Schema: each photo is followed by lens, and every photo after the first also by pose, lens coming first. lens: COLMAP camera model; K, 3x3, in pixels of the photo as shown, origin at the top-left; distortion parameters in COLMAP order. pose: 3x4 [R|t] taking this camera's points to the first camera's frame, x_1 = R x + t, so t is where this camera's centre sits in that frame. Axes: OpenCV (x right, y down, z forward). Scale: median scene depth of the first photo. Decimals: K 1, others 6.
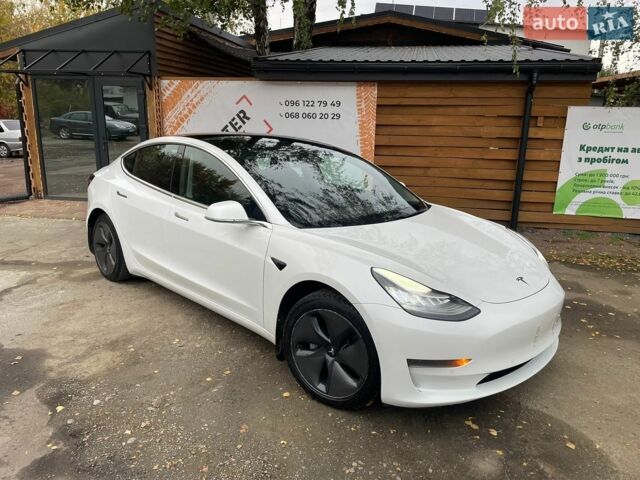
lens RADIAL K [[481.2, 0, 321.4], [0, 481.2, 235.6], [0, 0, 1]] dist [0.100035, -0.127282]
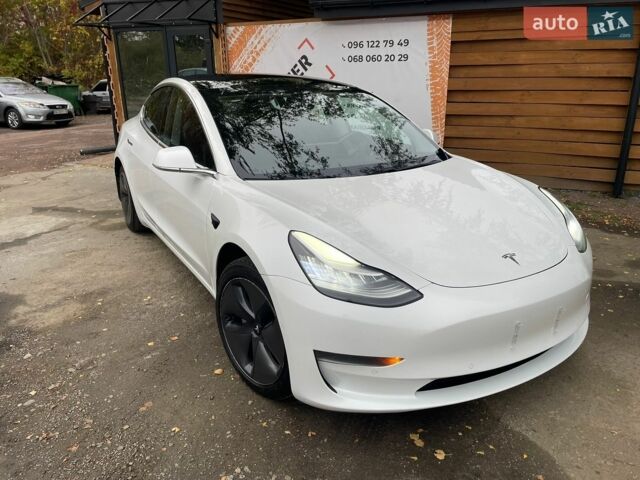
lens RADIAL K [[481.2, 0, 321.4], [0, 481.2, 235.6], [0, 0, 1]] dist [0.100035, -0.127282]
pose [[0.968456, 0.052708, -0.243547, 0.125027], [-0.031977, 0.995580, 0.088304, 0.001031], [0.247125, -0.077731, 0.965861, 0.091757]]
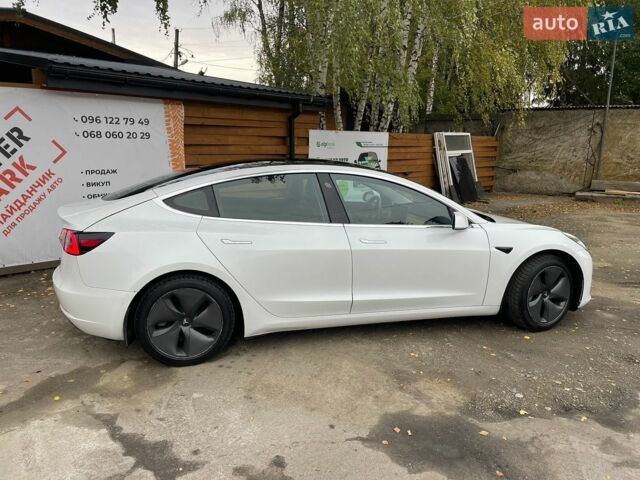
lens RADIAL K [[481.2, 0, 321.4], [0, 481.2, 235.6], [0, 0, 1]] dist [0.100035, -0.127282]
pose [[0.516170, -0.178823, 0.837610, -0.620689], [0.199904, 0.976104, 0.085201, -0.083048], [-0.832831, 0.123464, 0.539583, 0.283746]]
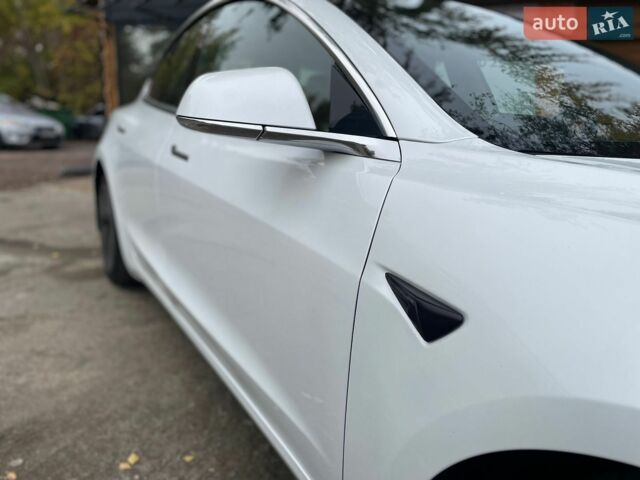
lens RADIAL K [[482.4, 0, 319.4], [0, 482.4, 234.2], [0, 0, 1]] dist [0.095245, -0.120138]
pose [[0.969600, 0.069387, -0.234649, -0.035166], [-0.073083, 0.997301, -0.007082, 0.012936], [0.233525, 0.024016, 0.972054, 0.323727]]
